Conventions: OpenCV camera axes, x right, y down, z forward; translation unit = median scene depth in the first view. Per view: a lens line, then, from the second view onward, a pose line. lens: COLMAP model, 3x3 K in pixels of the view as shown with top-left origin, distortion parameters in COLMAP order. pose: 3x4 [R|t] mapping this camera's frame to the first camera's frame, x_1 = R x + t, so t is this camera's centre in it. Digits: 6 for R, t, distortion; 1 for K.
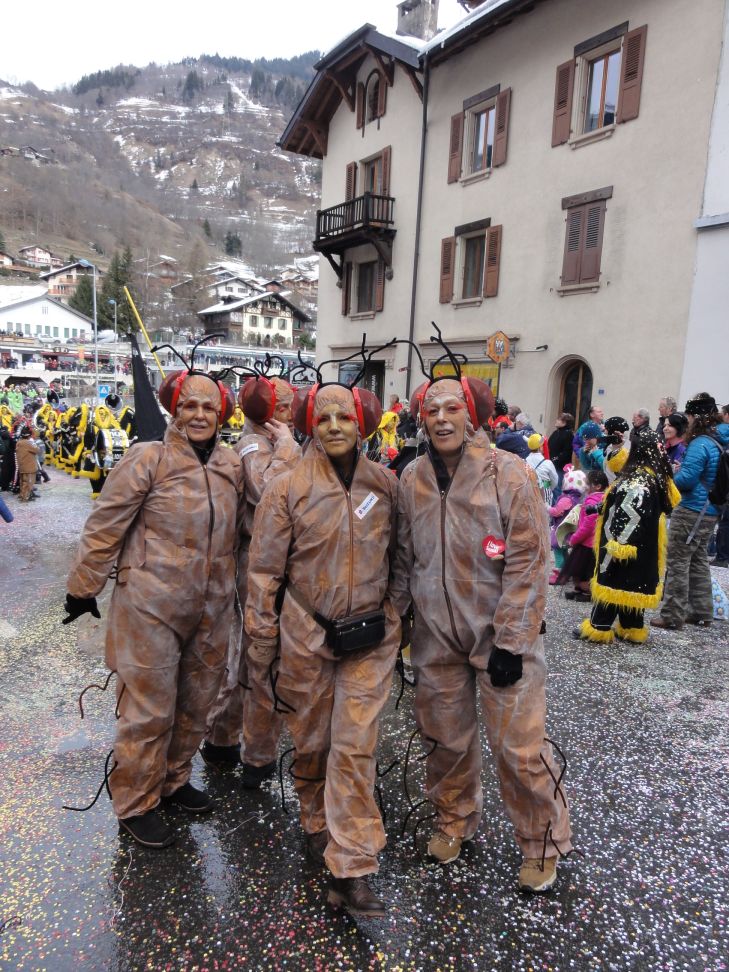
lens RADIAL K [[685.5, 0, 367.1], [0, 685.5, 487.3], [0, 0, 1]] dist [-0.004494, 0.000452]
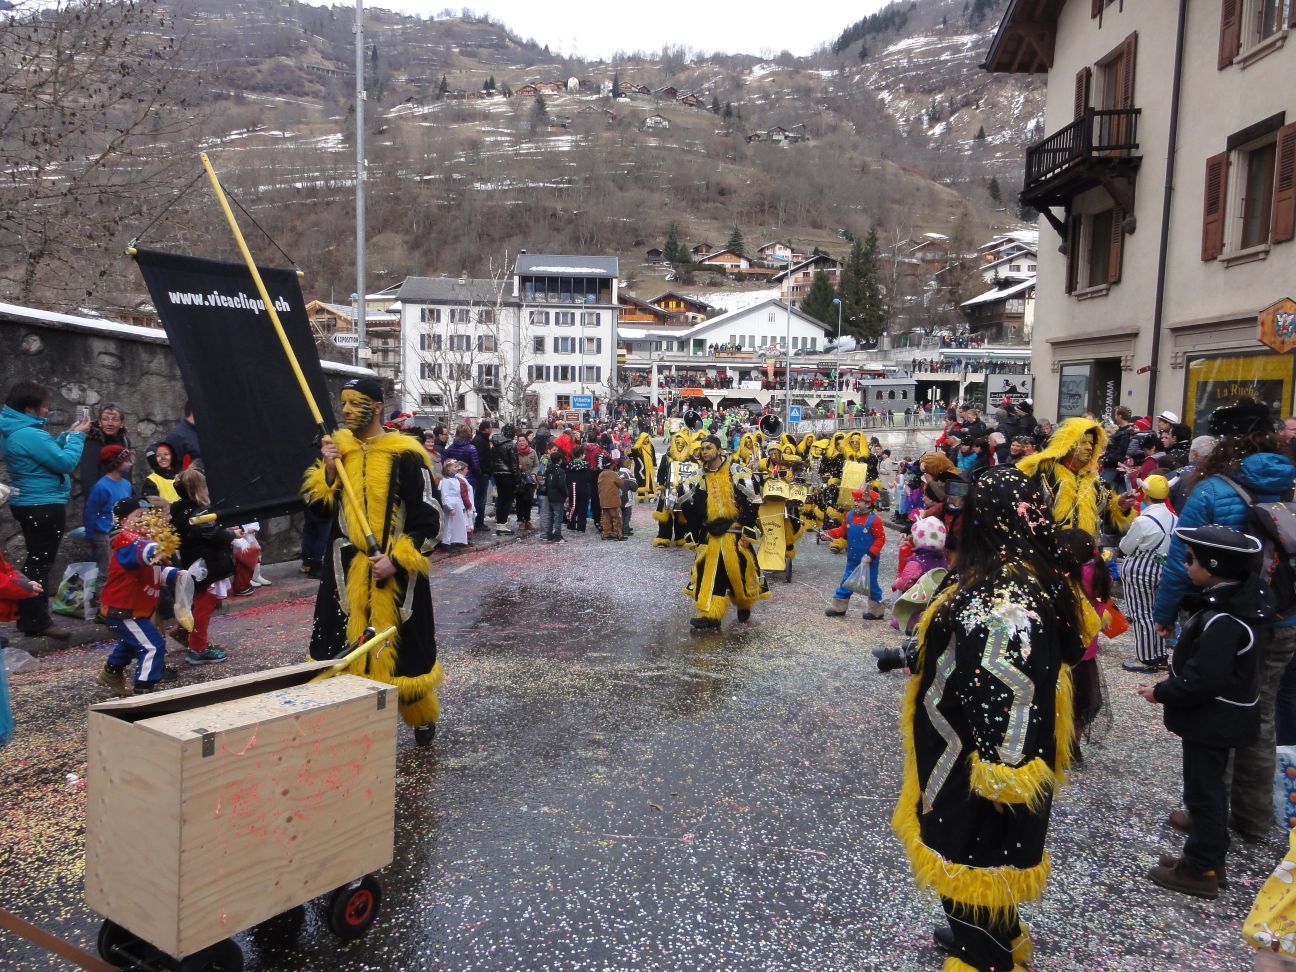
lens RADIAL K [[914.0, 0, 648.0], [0, 914.0, 486.0], [0, 0, 1]] dist [-0.004494, 0.000452]
pose [[0.831951, 0.022067, -0.554410, 0.128926], [-0.054011, 0.997684, -0.041338, -0.004249], [0.552214, 0.064335, 0.831217, 0.043621]]
